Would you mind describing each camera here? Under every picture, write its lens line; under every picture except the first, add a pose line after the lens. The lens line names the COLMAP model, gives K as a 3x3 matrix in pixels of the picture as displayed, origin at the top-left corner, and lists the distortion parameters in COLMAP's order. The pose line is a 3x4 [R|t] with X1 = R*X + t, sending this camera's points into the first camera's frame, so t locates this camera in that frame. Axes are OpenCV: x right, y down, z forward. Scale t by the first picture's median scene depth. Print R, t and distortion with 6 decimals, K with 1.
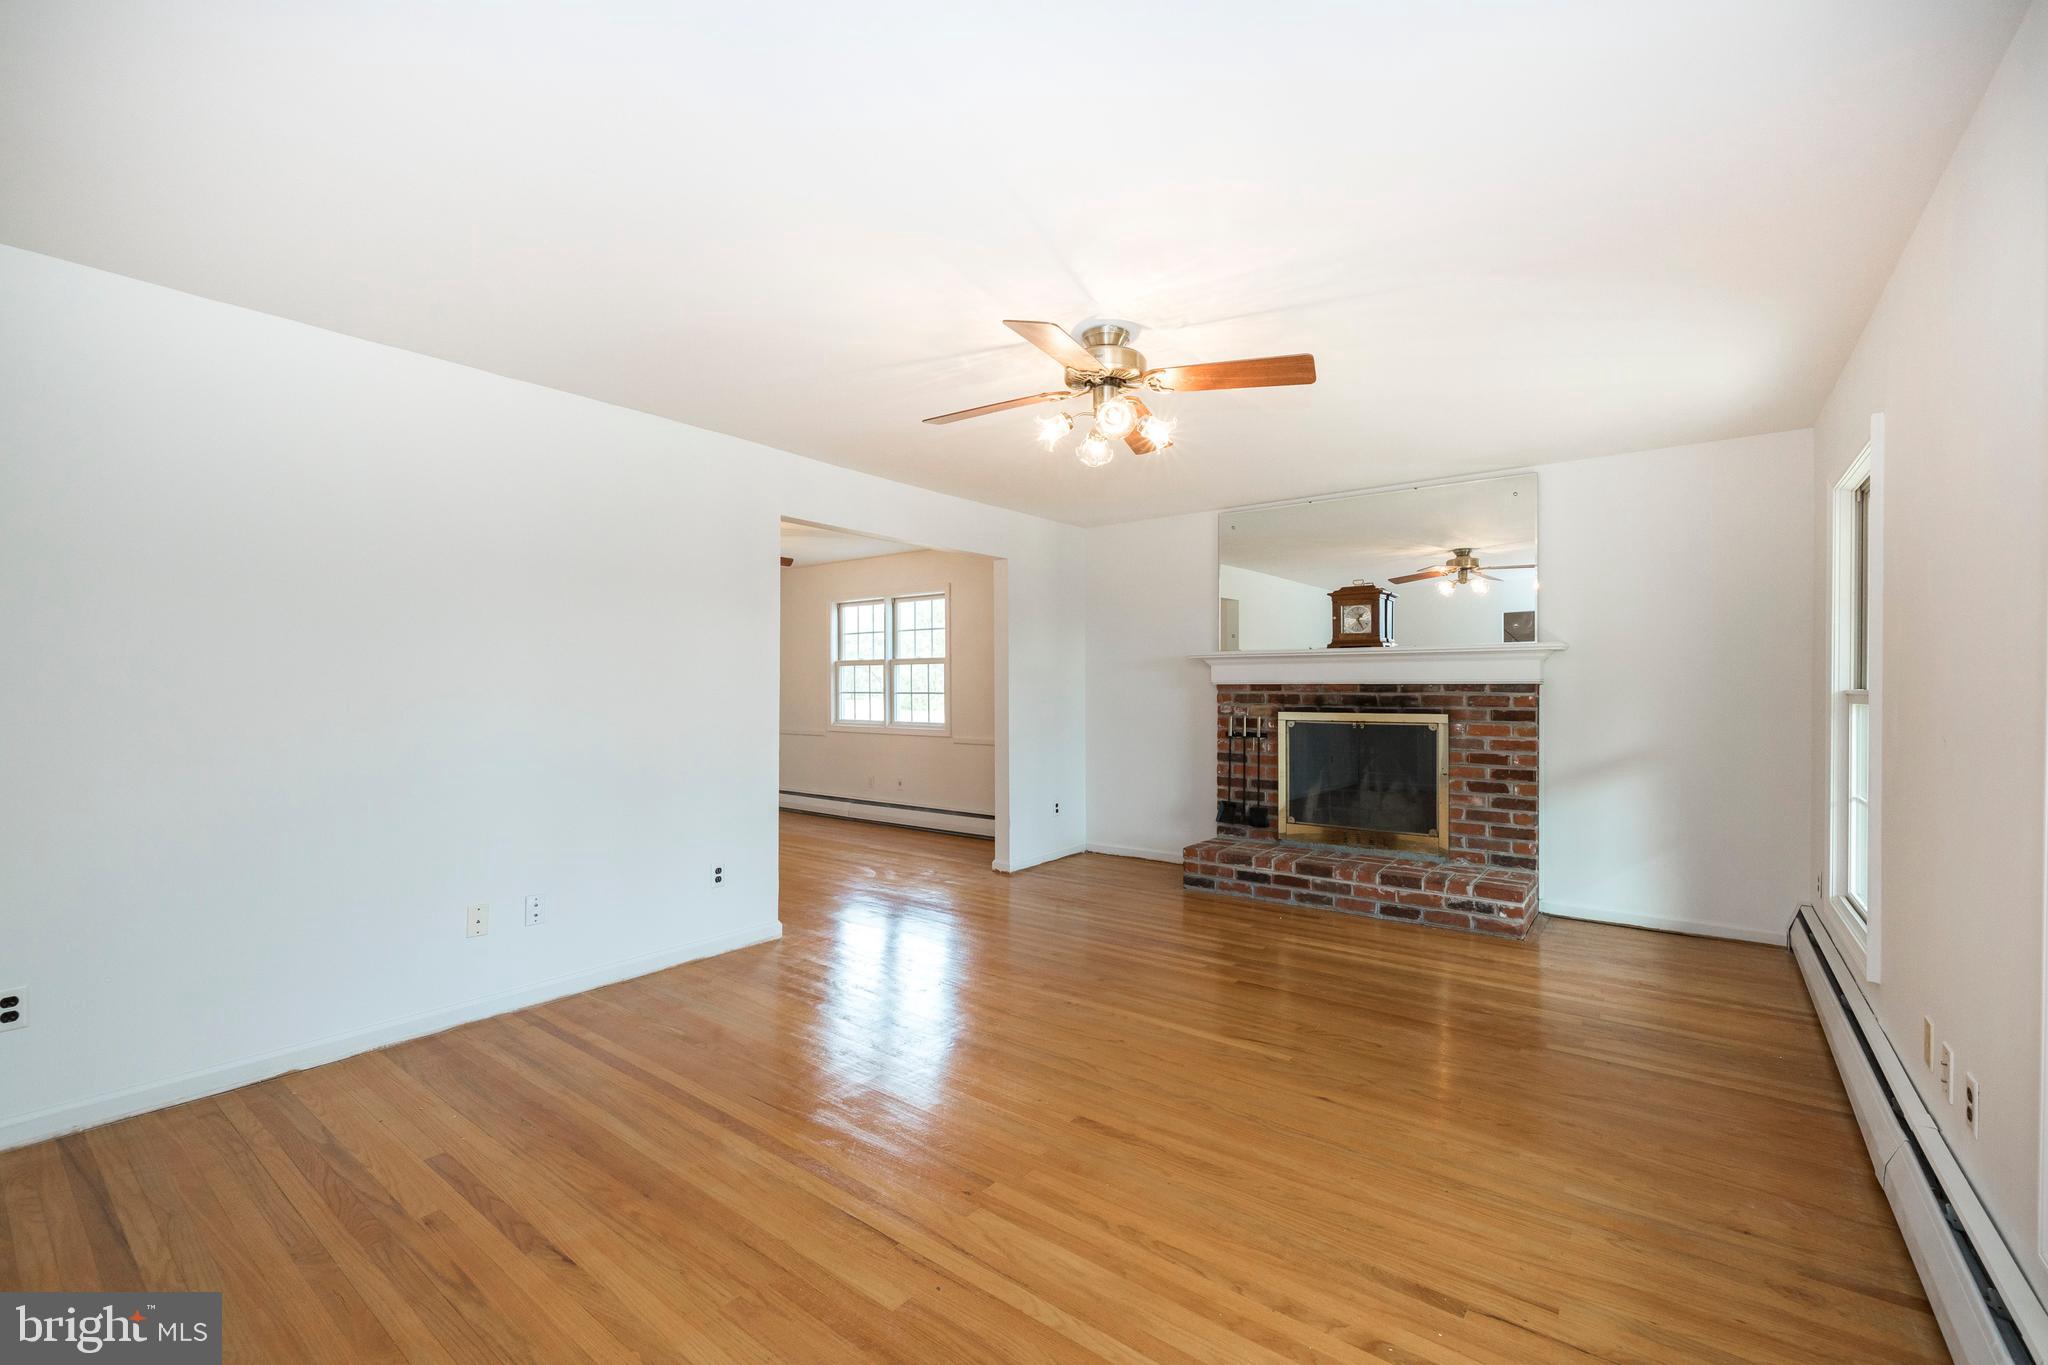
lens RADIAL K [[856.0, 0, 1031.2], [0, 856.0, 688.9], [0, 0, 1]] dist [0.007916, -0.000323]
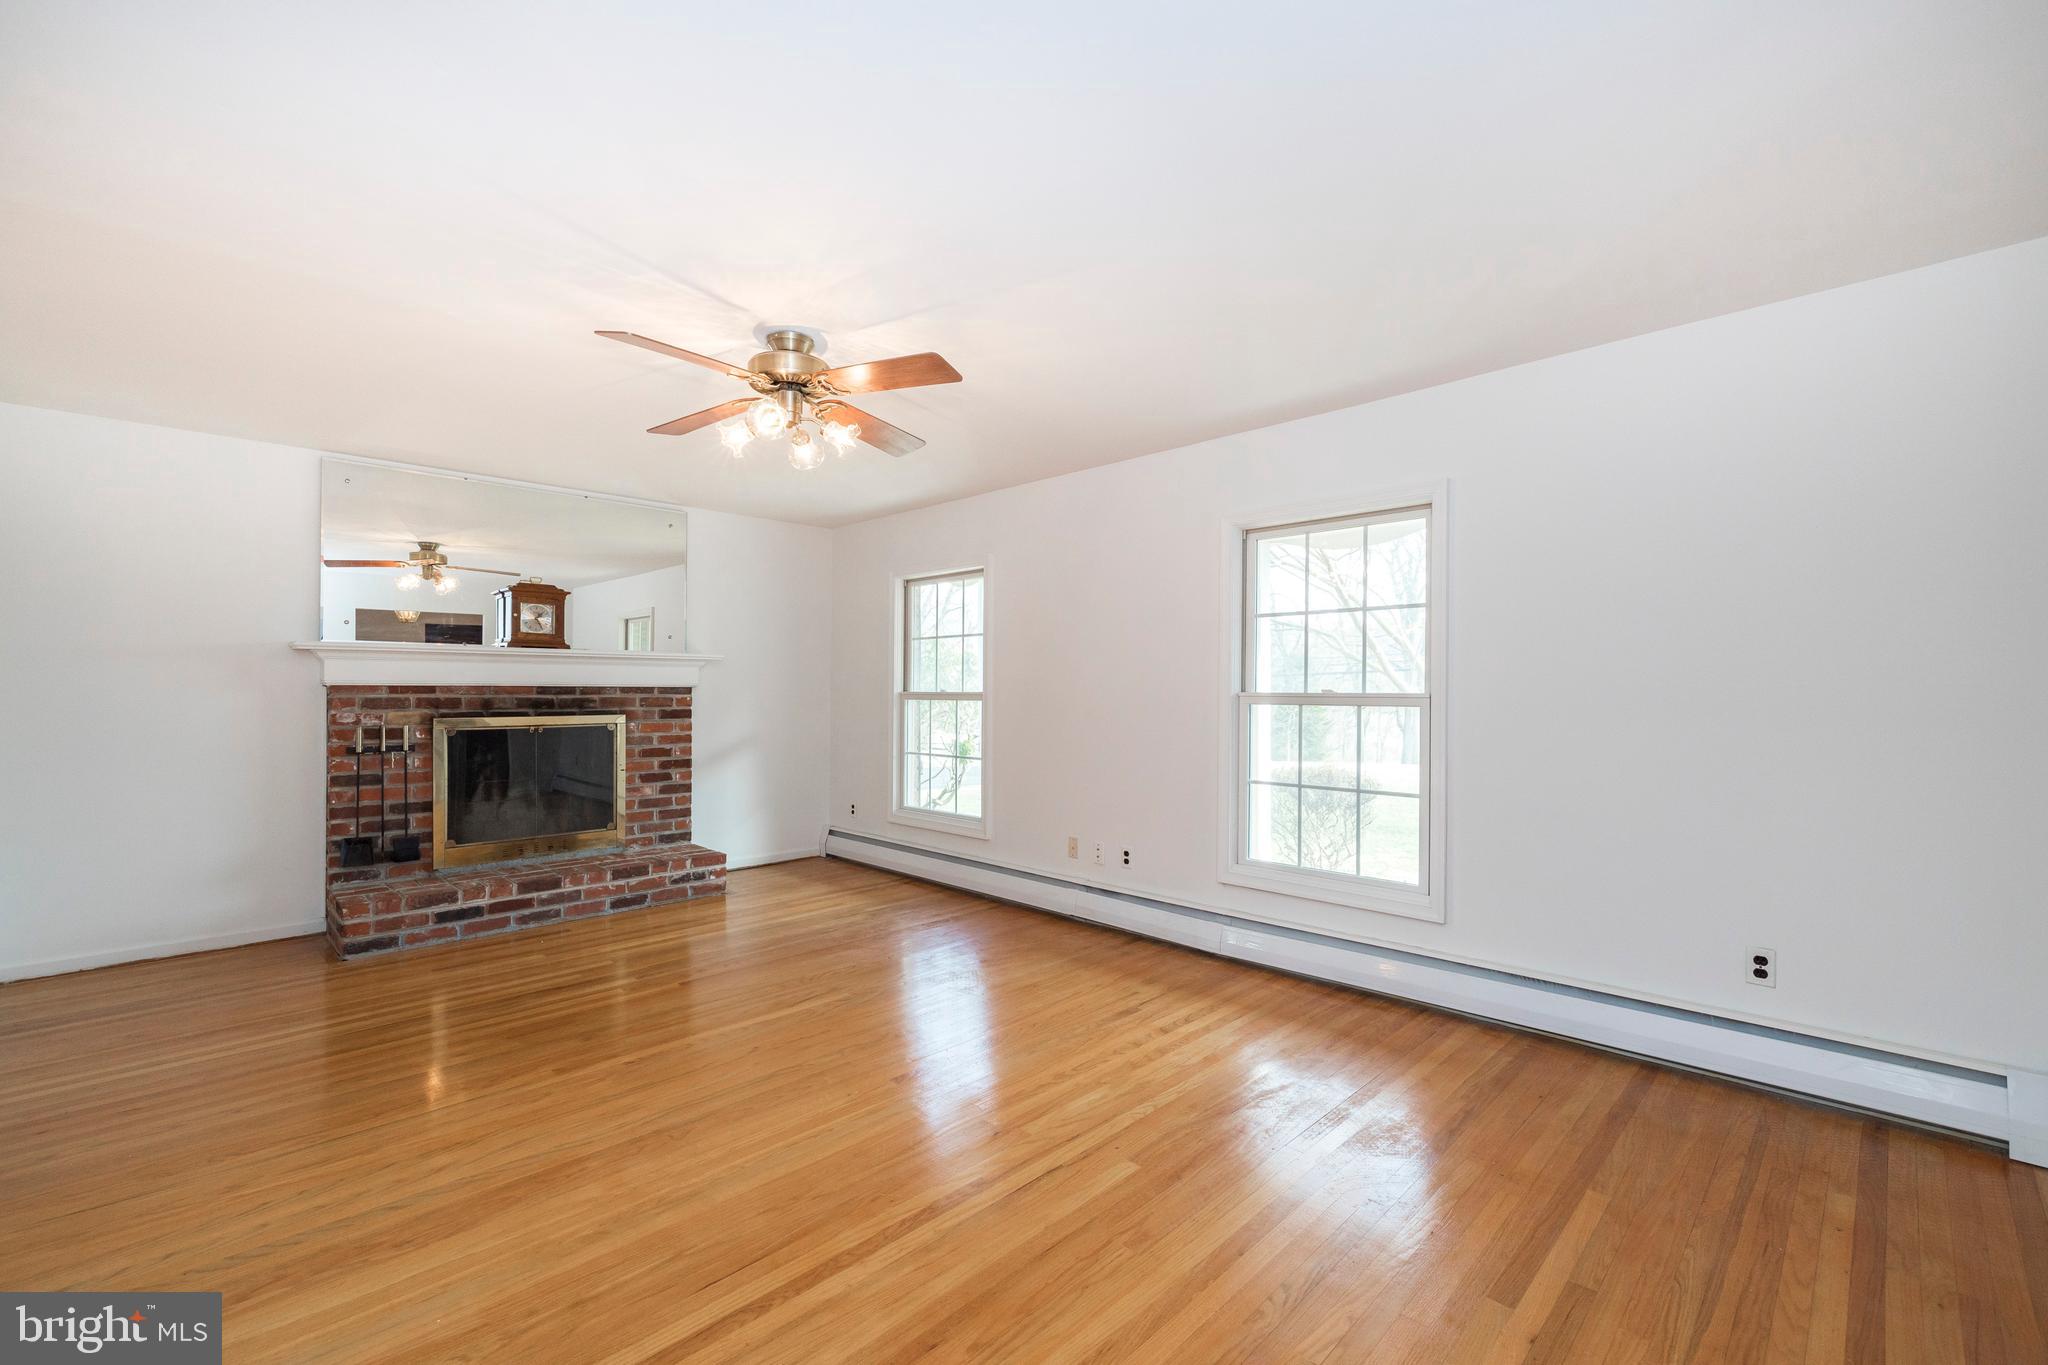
lens RADIAL K [[856.0, 0, 1016.1], [0, 856.0, 697.3], [0, 0, 1]] dist [0.007916, -0.000323]
pose [[0.142042, -0.006508, 0.989839, -0.525088], [-0.000200, 0.999978, 0.006604, 0.000242], [-0.989861, -0.001136, 0.142038, 0.357353]]
